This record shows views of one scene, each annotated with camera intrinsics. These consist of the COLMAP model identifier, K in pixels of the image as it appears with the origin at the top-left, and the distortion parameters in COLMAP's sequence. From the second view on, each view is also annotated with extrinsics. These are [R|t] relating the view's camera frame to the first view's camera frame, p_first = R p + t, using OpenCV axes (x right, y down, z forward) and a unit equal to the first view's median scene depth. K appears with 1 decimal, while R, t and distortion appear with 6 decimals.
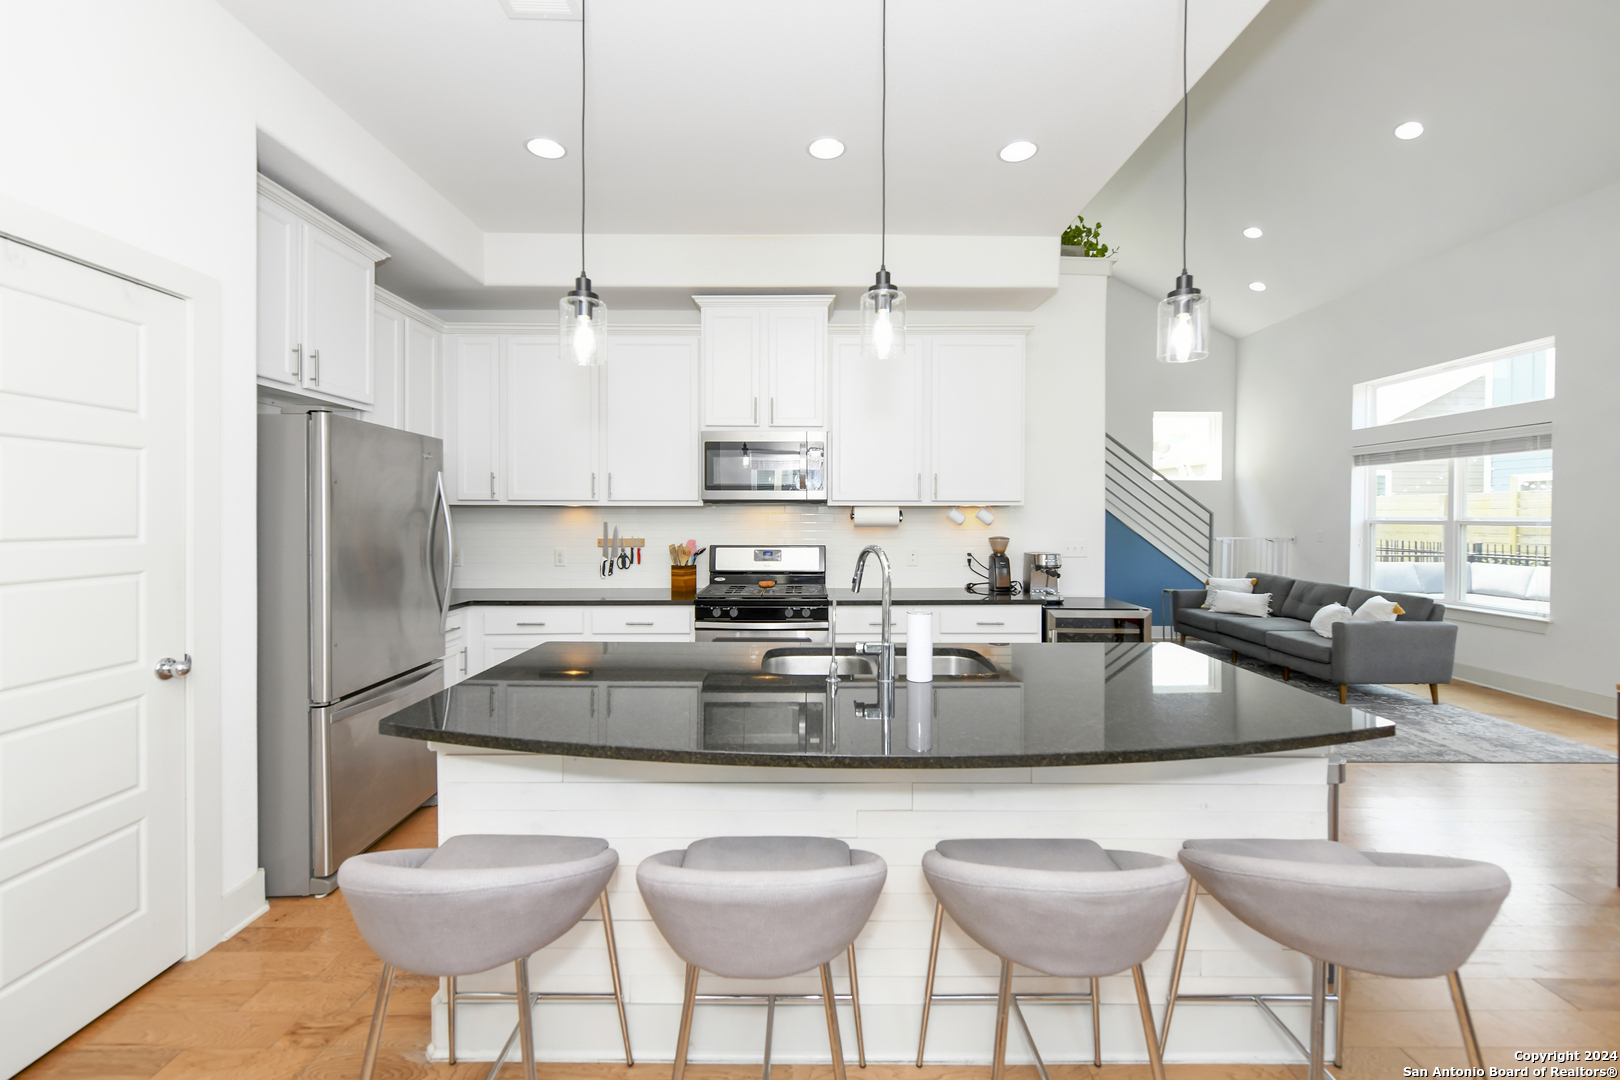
lens RADIAL K [[647.3, 0, 799.7], [0, 647.3, 525.0], [0, 0, 1]] dist [-0.014255, 0.000678]
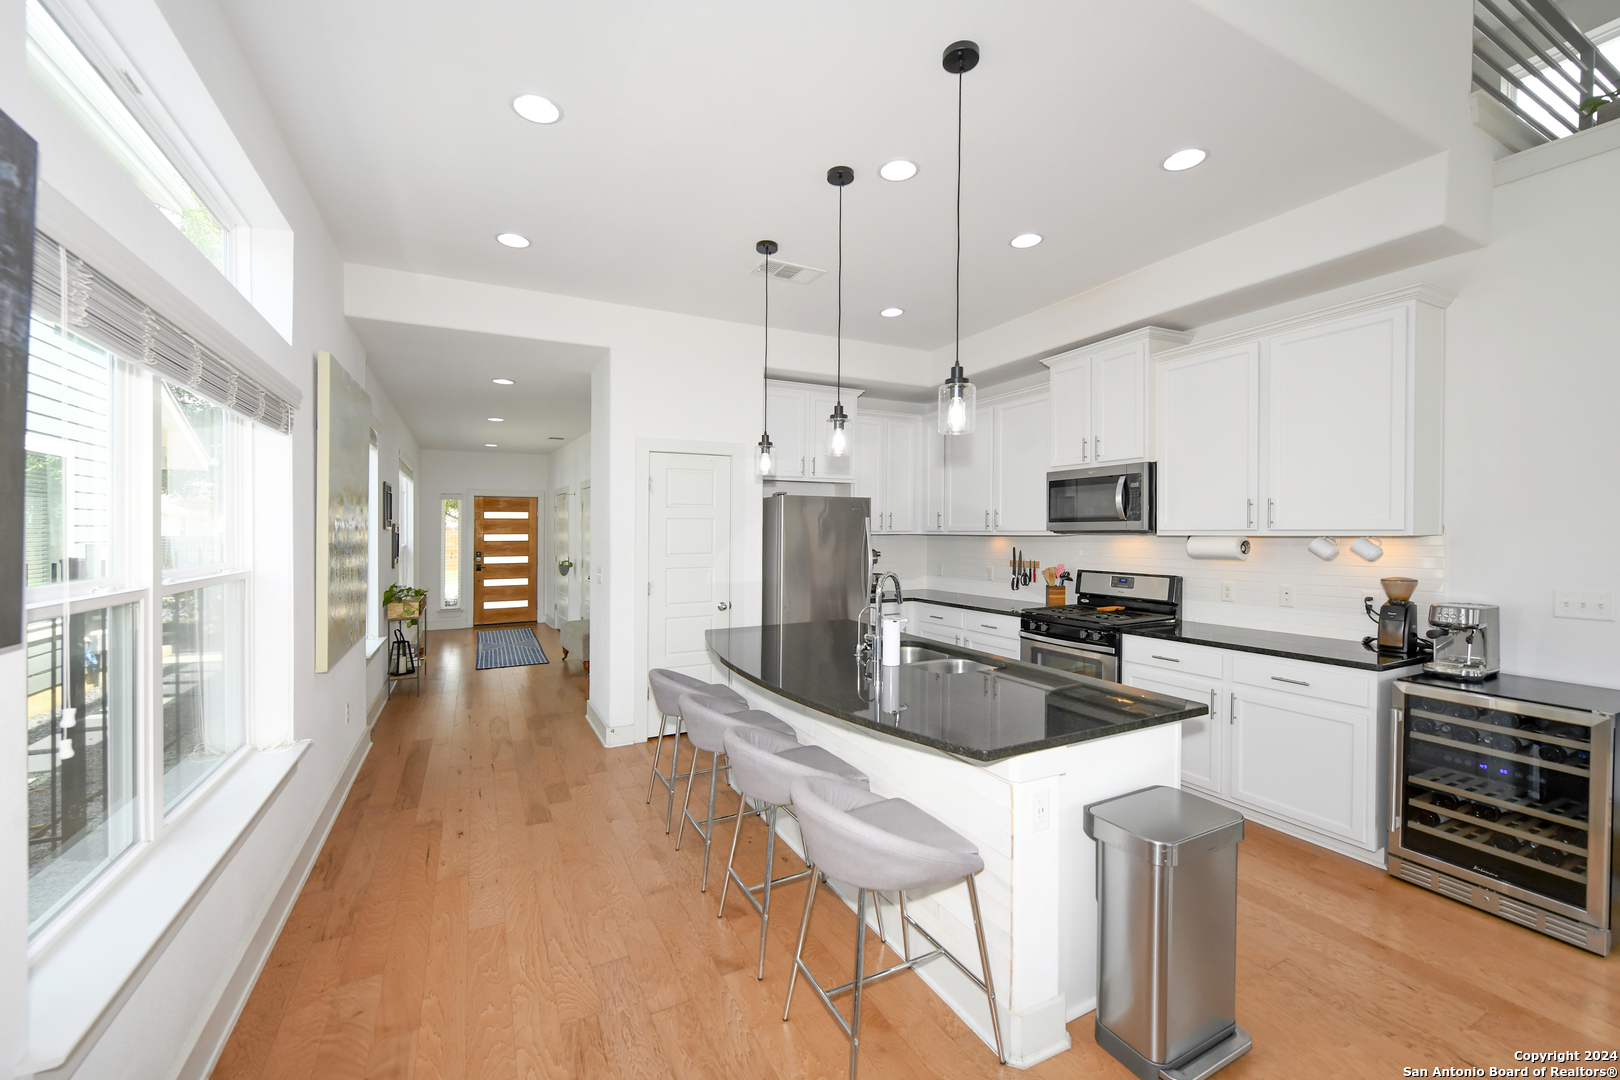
lens RADIAL K [[647.3, 0, 823.9], [0, 647.3, 544.7], [0, 0, 1]] dist [-0.014255, 0.000678]
pose [[0.475907, 0.017163, -0.879328, 0.636752], [-0.004906, 0.999846, 0.016860, -0.028552], [0.879482, -0.003710, 0.475918, 0.080233]]
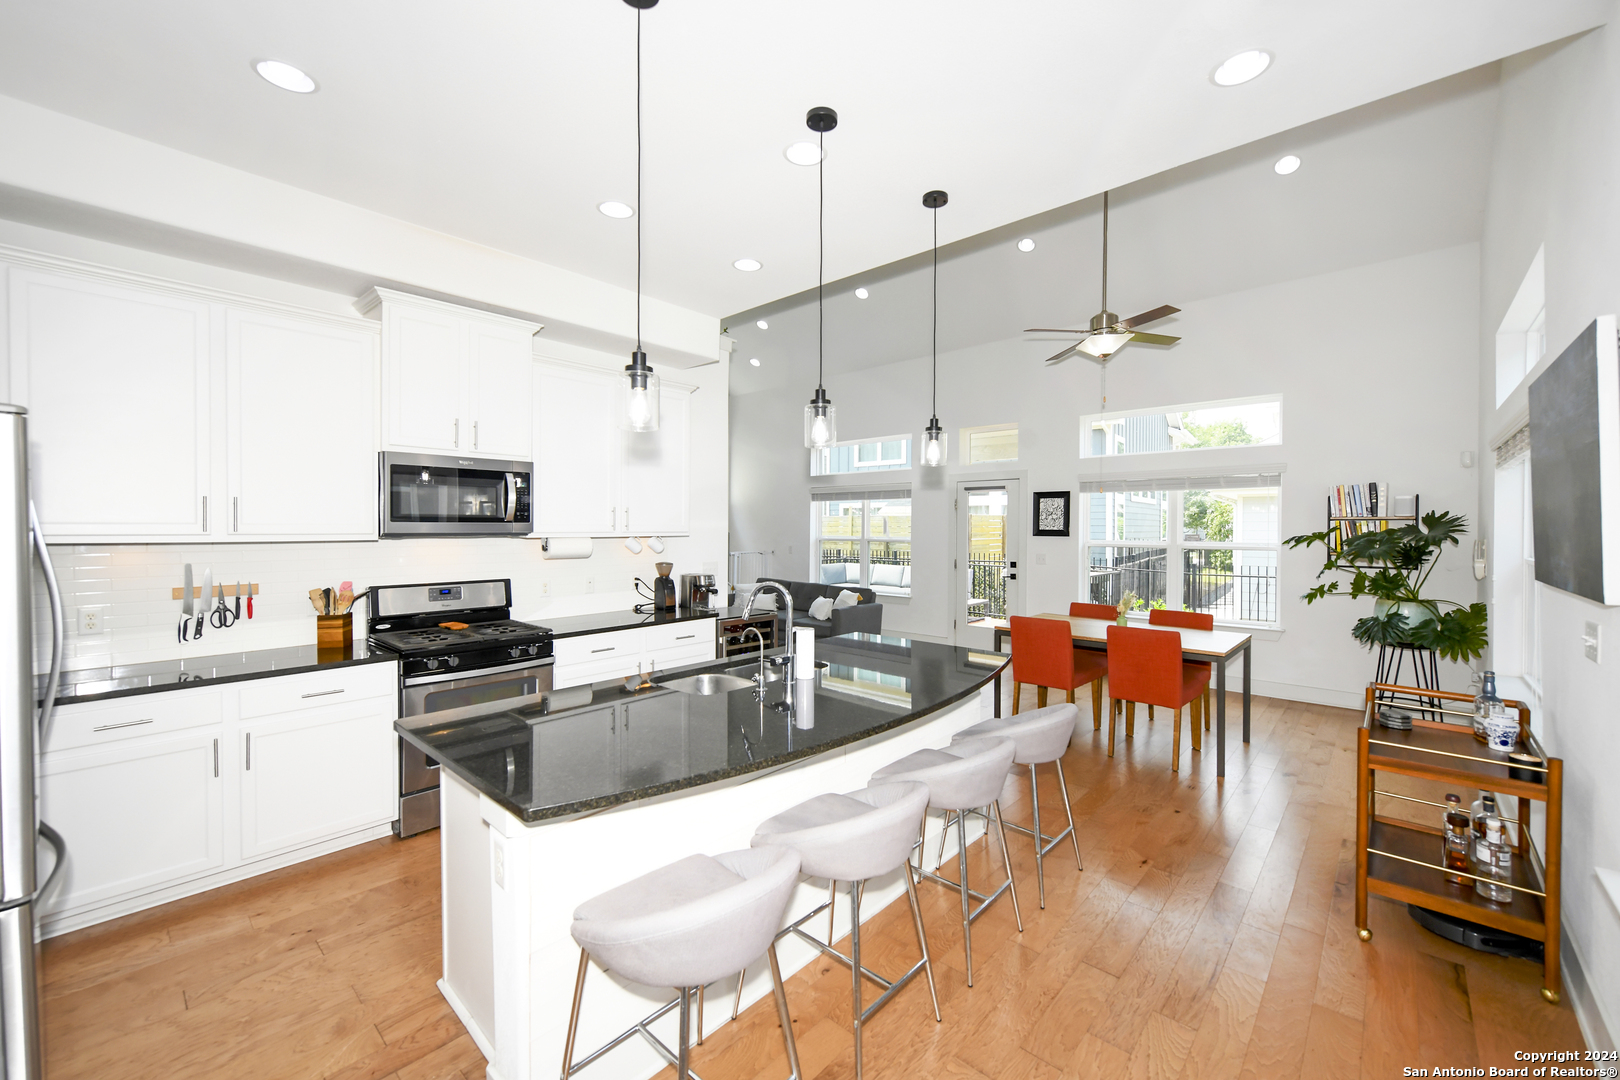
lens RADIAL K [[647.3, 0, 821.7], [0, 647.3, 531.1], [0, 0, 1]] dist [-0.014255, 0.000678]
pose [[0.657508, -0.003562, 0.753439, -0.375903], [0.009016, 0.999954, -0.003140, -0.031521], [-0.753394, 0.008858, 0.657510, 0.030612]]
